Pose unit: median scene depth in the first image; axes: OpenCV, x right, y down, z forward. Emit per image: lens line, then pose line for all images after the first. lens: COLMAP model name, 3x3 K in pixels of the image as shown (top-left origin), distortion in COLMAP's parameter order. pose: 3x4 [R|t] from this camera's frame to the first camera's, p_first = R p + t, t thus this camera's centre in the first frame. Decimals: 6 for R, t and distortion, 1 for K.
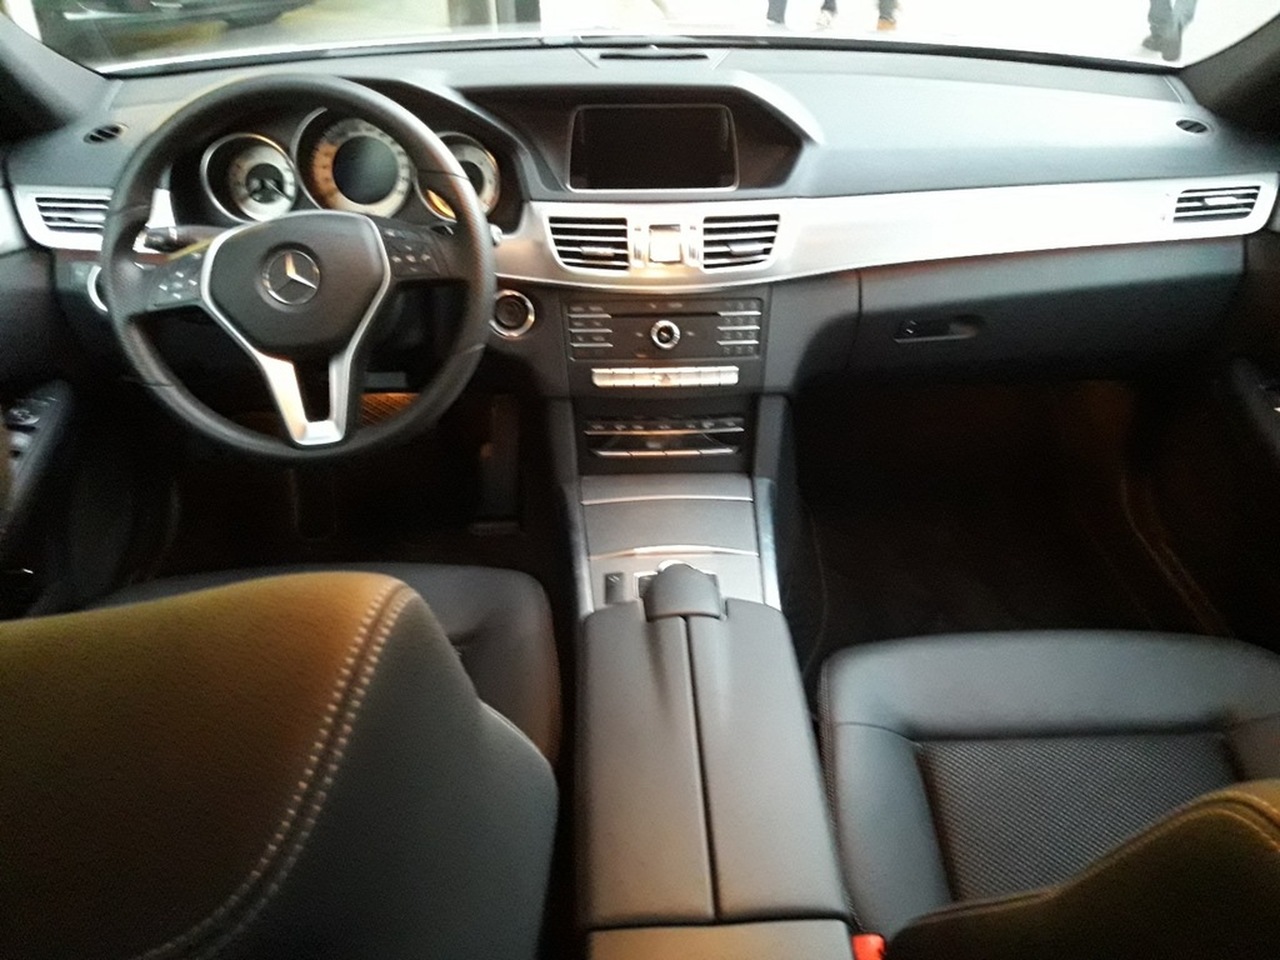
lens RADIAL K [[1053.3, 0, 640.0], [0, 1053.3, 480.0], [0, 0, 1]] dist [-0.009825, -0.004425]
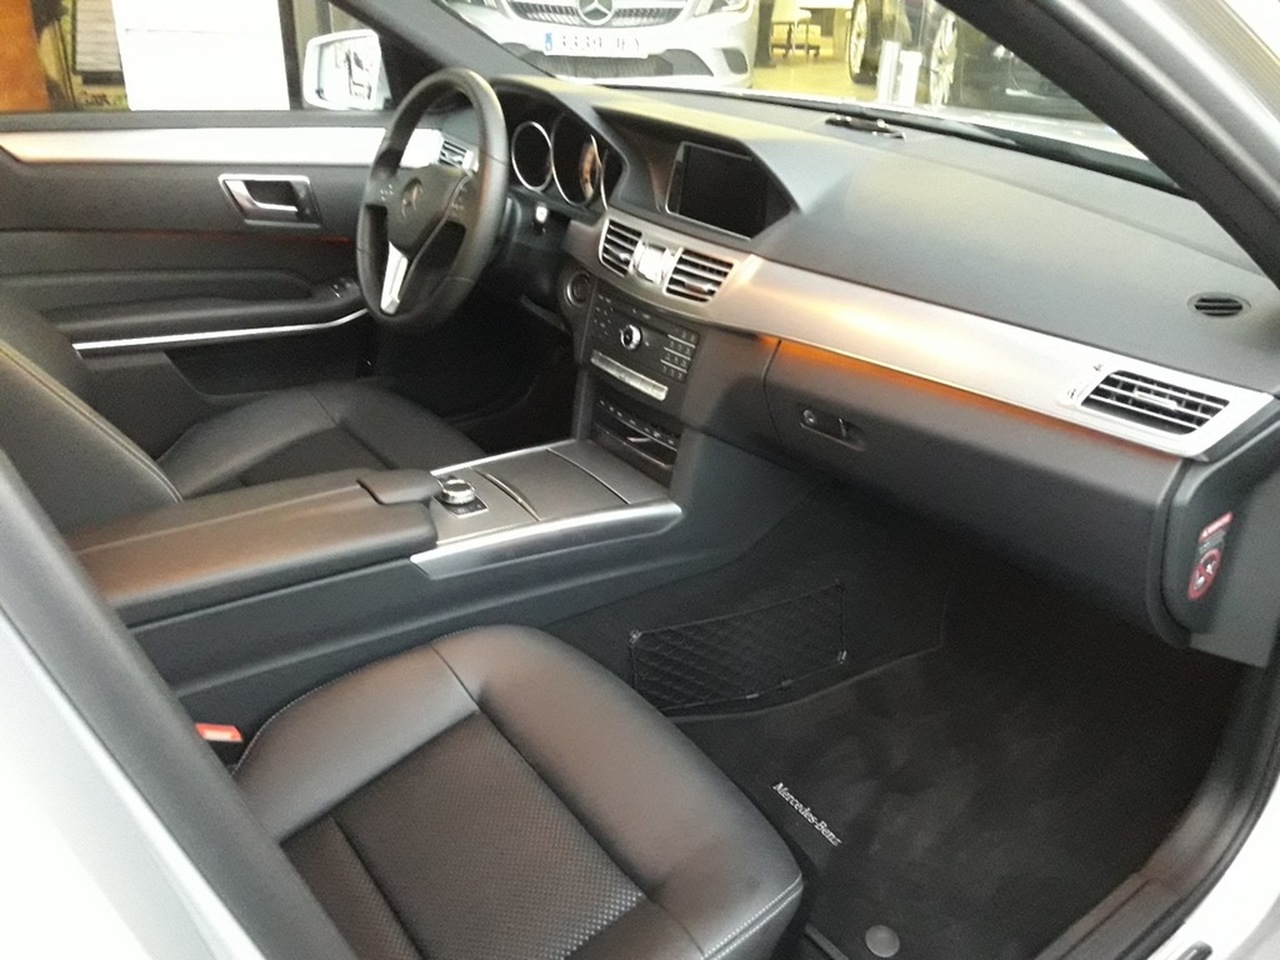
lens RADIAL K [[1069.5, 0, 640.0], [0, 1069.5, 480.0], [0, 0, 1]] dist [0.036284, 0.000016]
pose [[0.590570, 0.392089, -0.705332, 0.905026], [-0.454497, 0.883834, 0.110769, -0.134667], [0.666828, 0.255154, 0.700169, 0.234650]]
